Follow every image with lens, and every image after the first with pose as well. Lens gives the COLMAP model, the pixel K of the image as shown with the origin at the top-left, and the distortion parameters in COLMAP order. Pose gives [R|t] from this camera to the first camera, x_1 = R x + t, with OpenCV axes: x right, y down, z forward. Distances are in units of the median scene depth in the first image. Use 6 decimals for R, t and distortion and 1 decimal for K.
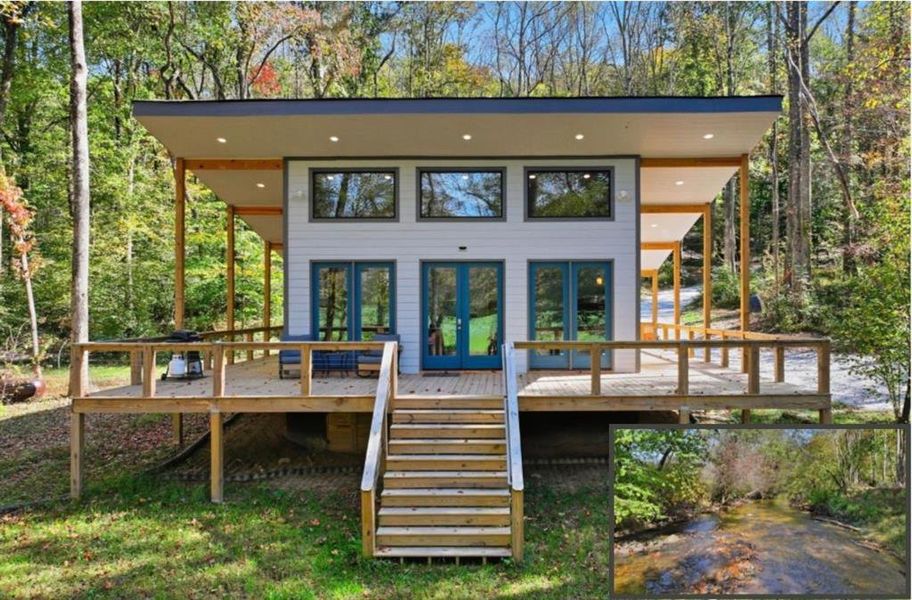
lens RADIAL K [[682.8, 0, 453.1], [0, 682.8, 305.9], [0, 0, 1]] dist [0.005367, 0.005514]
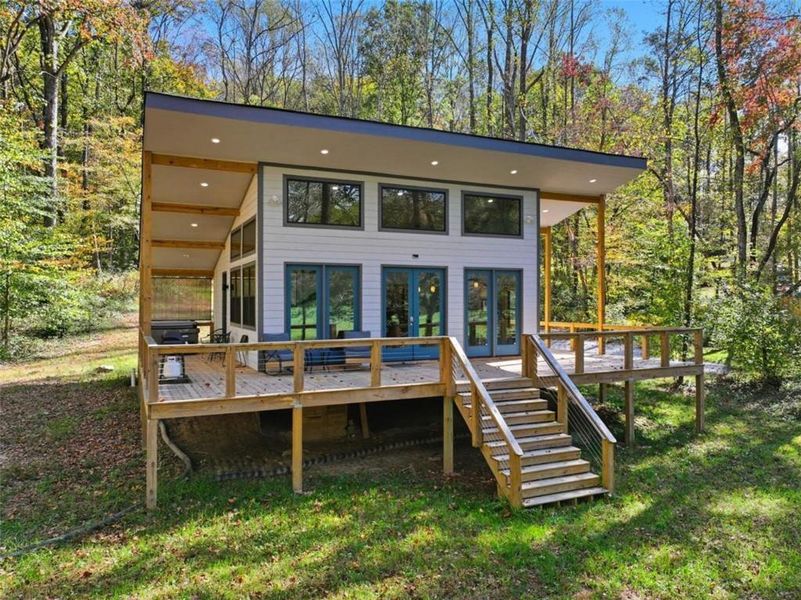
lens RADIAL K [[656.3, 0, 400.5], [0, 656.3, 295.1], [0, 0, 1]] dist [0.004973, 0.005938]
pose [[0.883569, 0.006306, 0.468259, -0.541994], [-0.000196, 0.999914, -0.013096, -0.003152], [-0.468301, 0.011480, 0.883494, 0.024450]]
